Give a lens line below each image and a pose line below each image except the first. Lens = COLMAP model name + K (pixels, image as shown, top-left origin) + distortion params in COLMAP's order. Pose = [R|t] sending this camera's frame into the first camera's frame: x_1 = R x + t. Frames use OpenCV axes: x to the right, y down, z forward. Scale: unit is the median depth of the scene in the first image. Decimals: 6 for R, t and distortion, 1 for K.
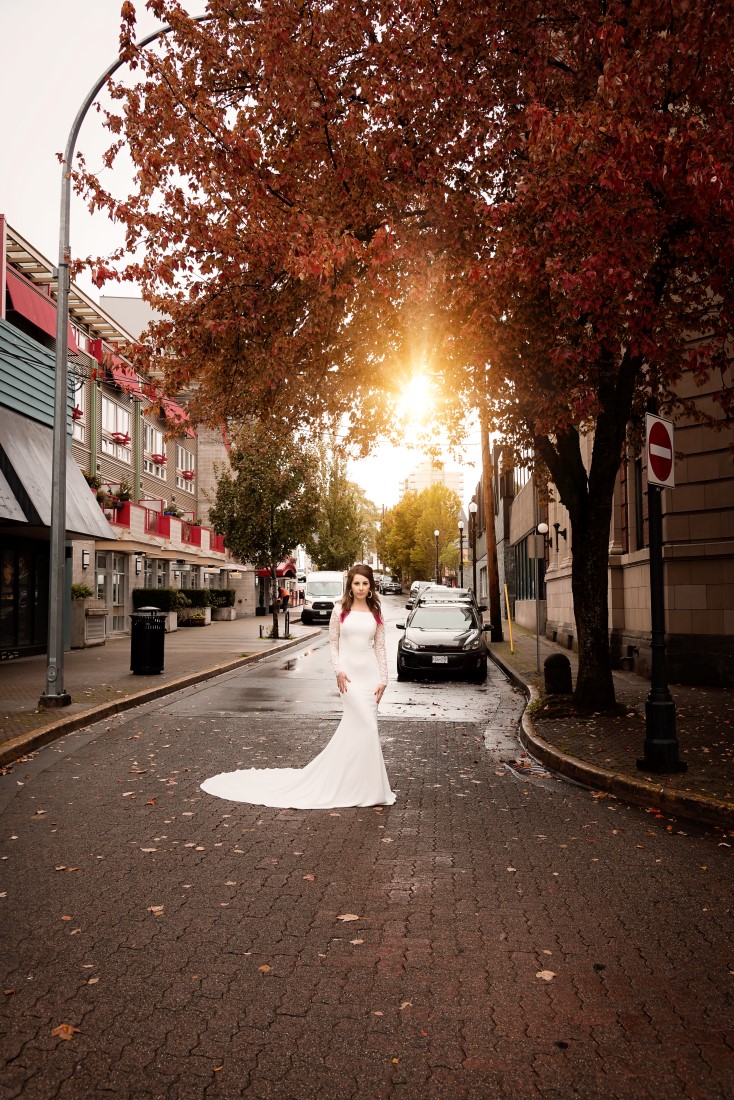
lens RADIAL K [[914.9, 0, 366.7], [0, 914.9, 548.7], [0, 0, 1]] dist [0.014816, -0.001219]
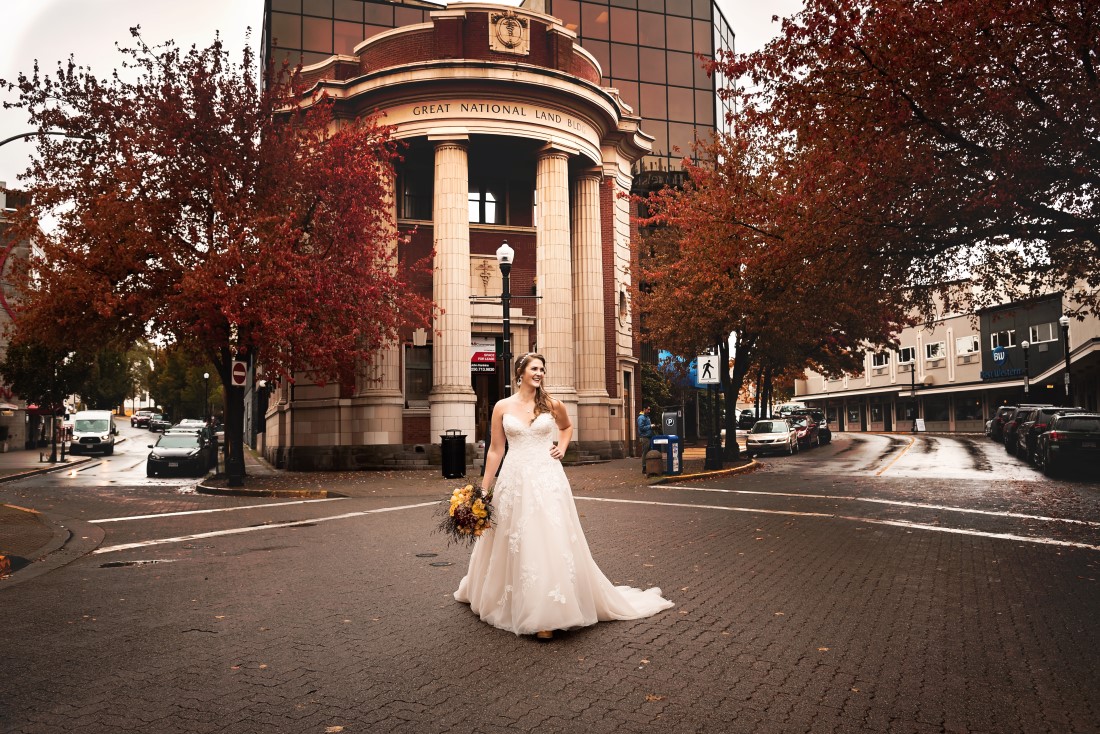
lens RADIAL K [[914.9, 0, 551.4], [0, 914.9, 362.2], [0, 0, 1]] dist [0.014816, -0.001219]
pose [[0.912140, 0.029704, 0.408802, 0.005447], [-0.018518, 0.999339, -0.031294, -0.010792], [-0.409461, 0.020974, 0.912087, -0.303484]]
